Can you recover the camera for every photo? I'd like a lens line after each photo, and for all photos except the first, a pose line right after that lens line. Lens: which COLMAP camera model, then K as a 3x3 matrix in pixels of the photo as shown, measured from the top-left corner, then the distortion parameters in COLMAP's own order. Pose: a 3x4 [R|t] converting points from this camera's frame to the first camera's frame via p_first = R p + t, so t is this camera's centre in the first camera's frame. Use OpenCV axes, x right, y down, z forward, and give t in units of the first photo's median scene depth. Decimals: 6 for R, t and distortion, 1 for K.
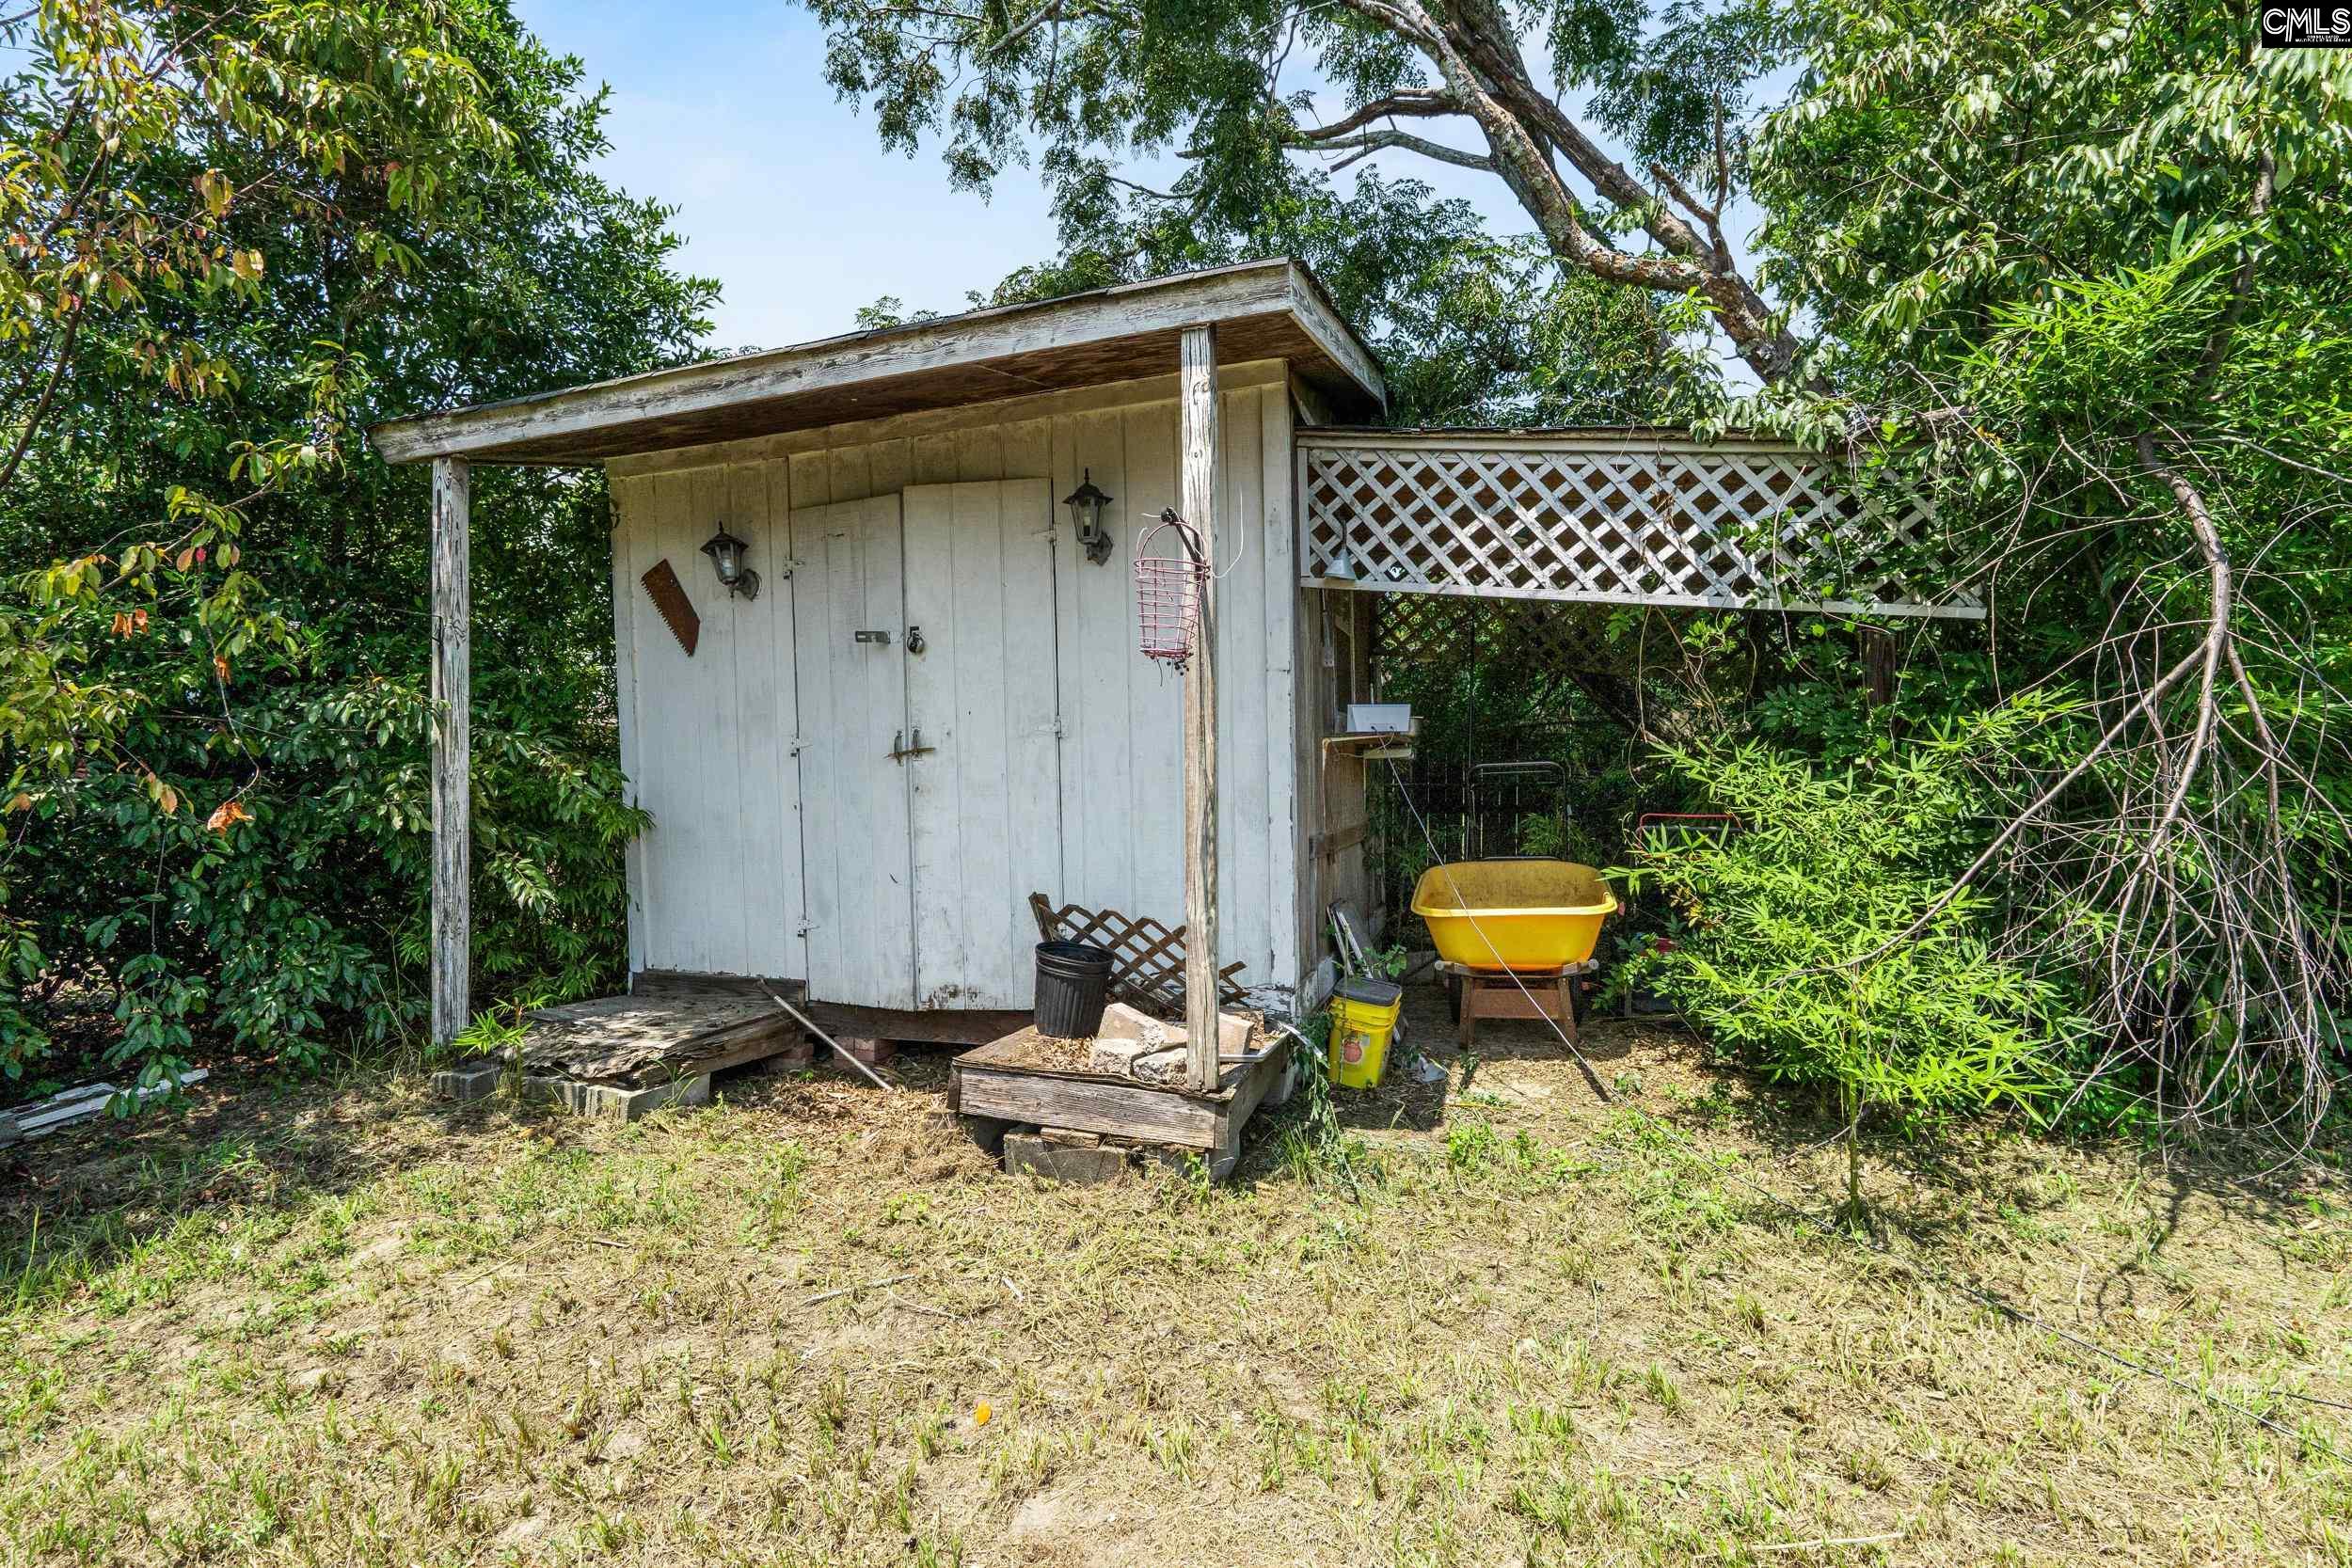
lens RADIAL K [[1083.0, 0, 1175.0], [0, 1083.0, 778.7], [0, 0, 1]] dist [-0.000507, -0.000200]
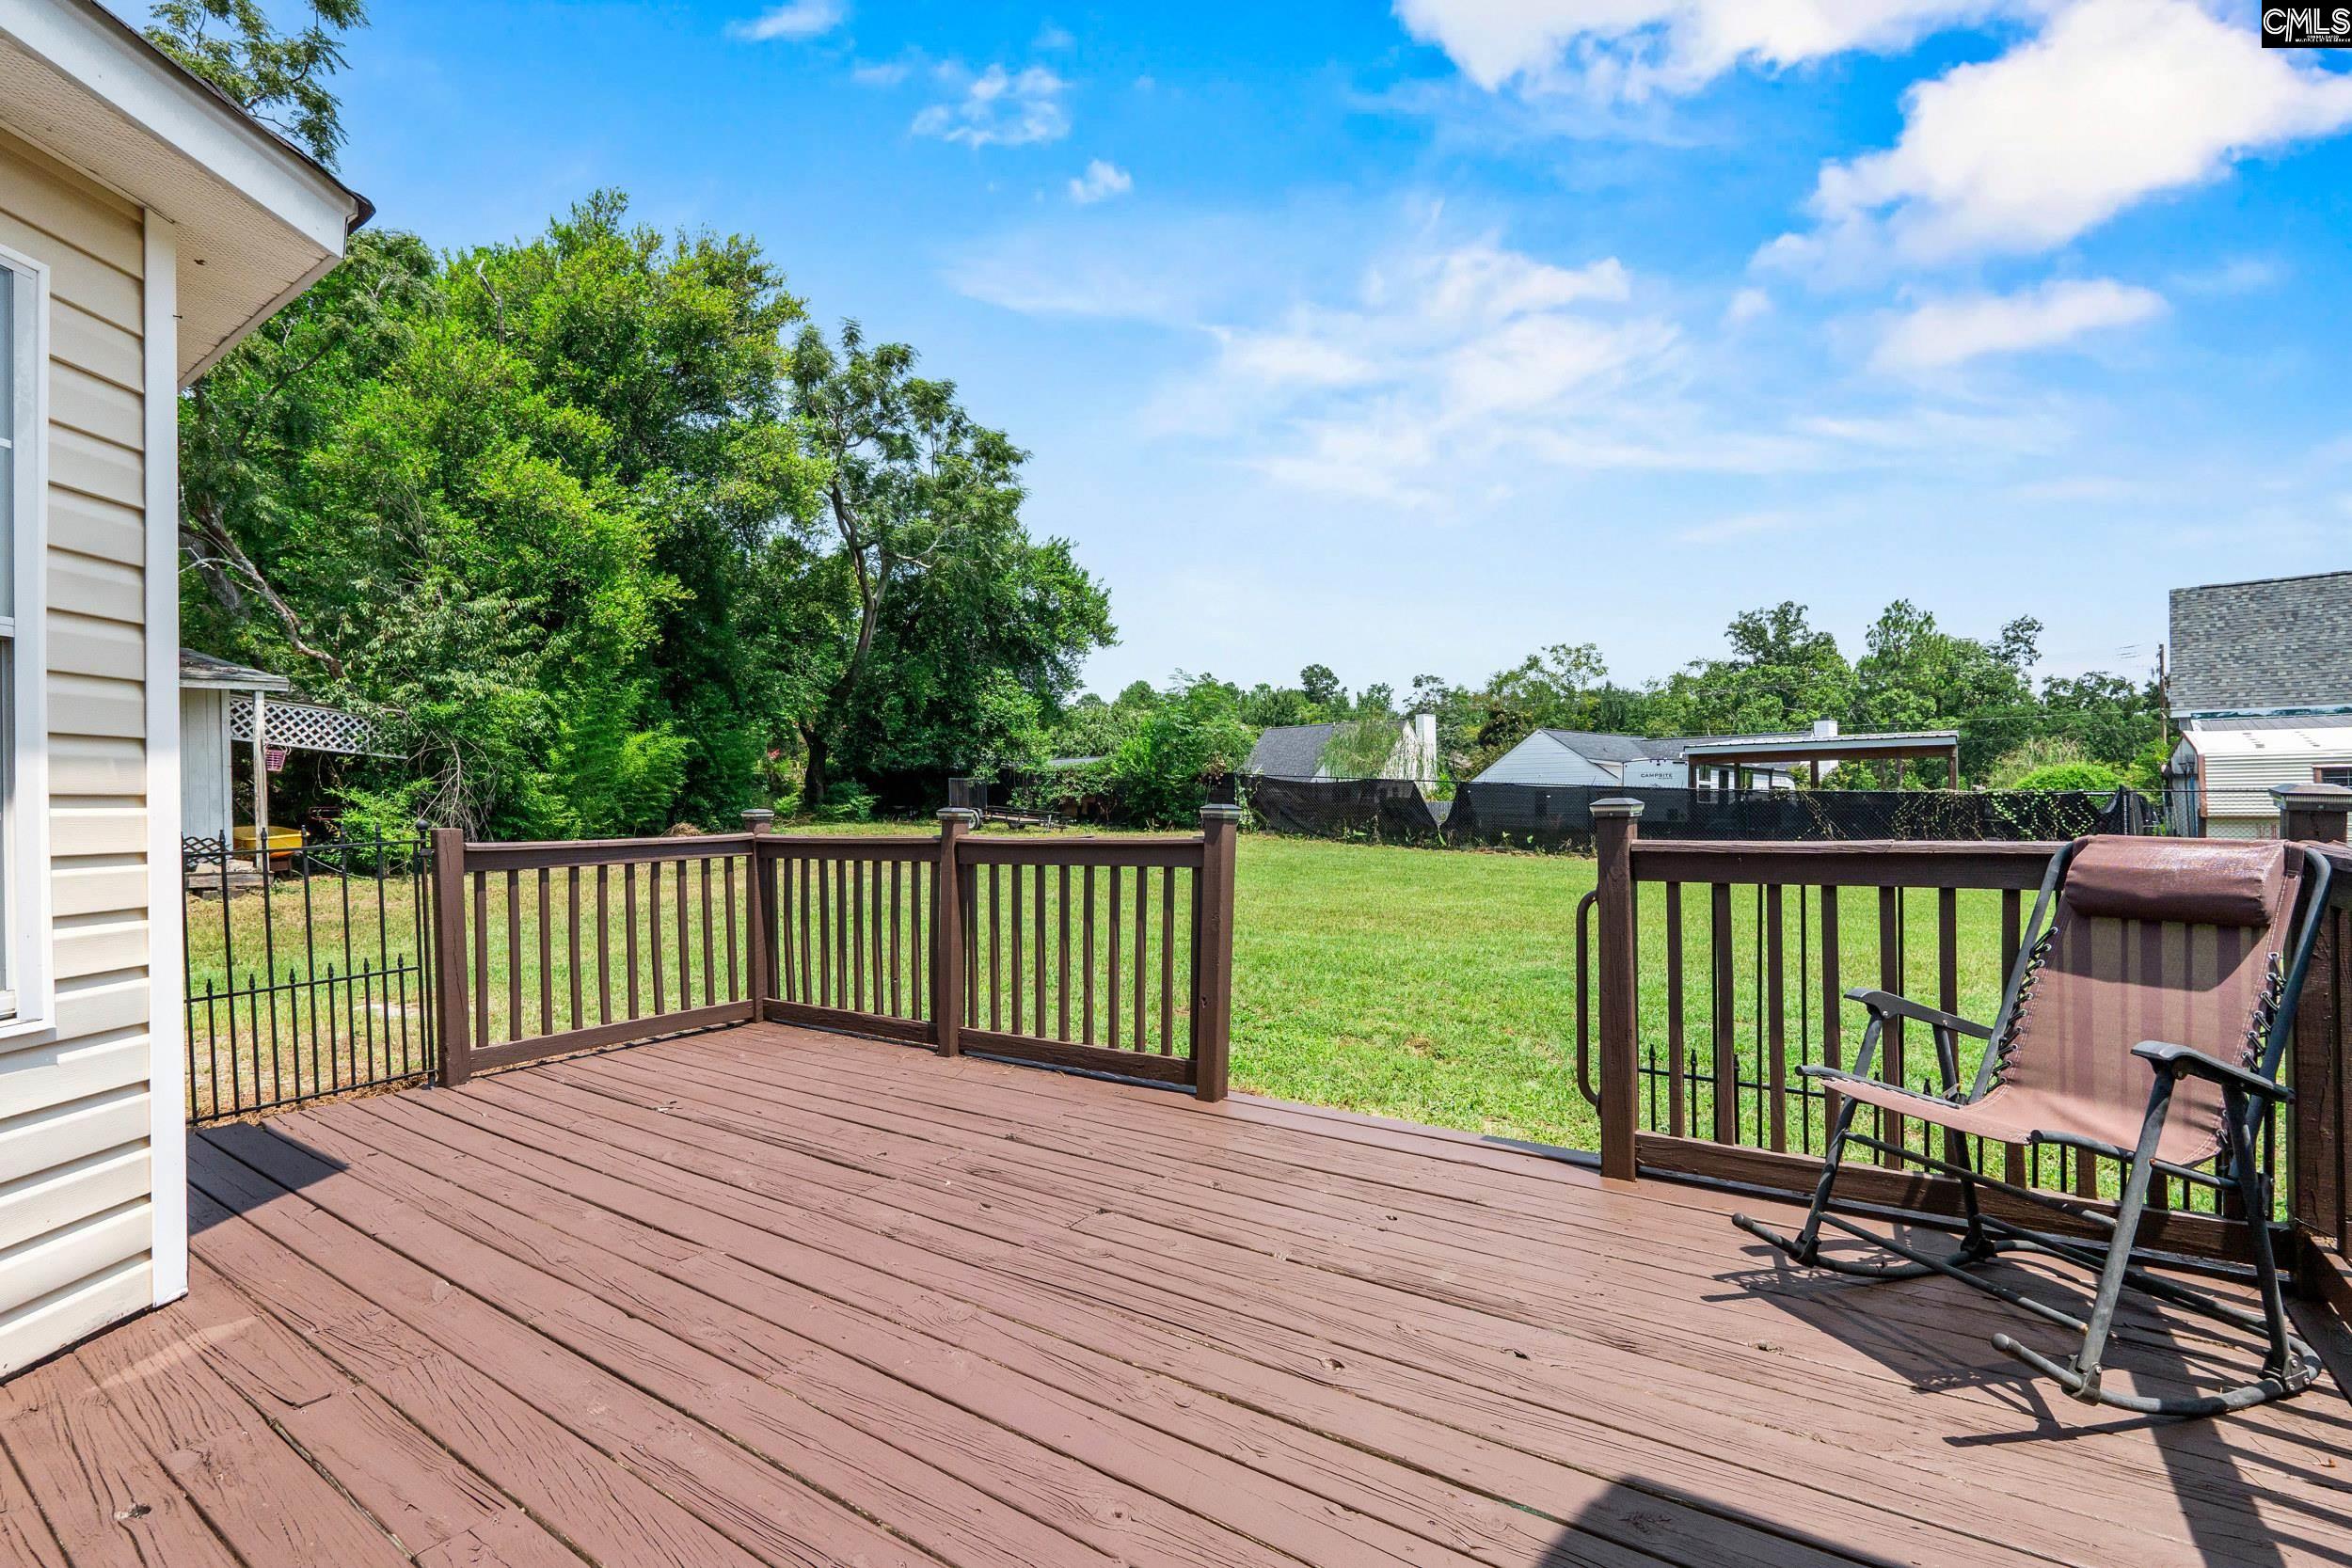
lens RADIAL K [[1083.0, 0, 1171.7], [0, 1083.0, 791.8], [0, 0, 1]] dist [-0.000507, -0.000200]
pose [[0.239898, 0.015511, 0.970674, -2.522201], [0.006239, 0.999827, -0.017519, 0.070375], [-0.970778, 0.010259, 0.239759, -2.776373]]
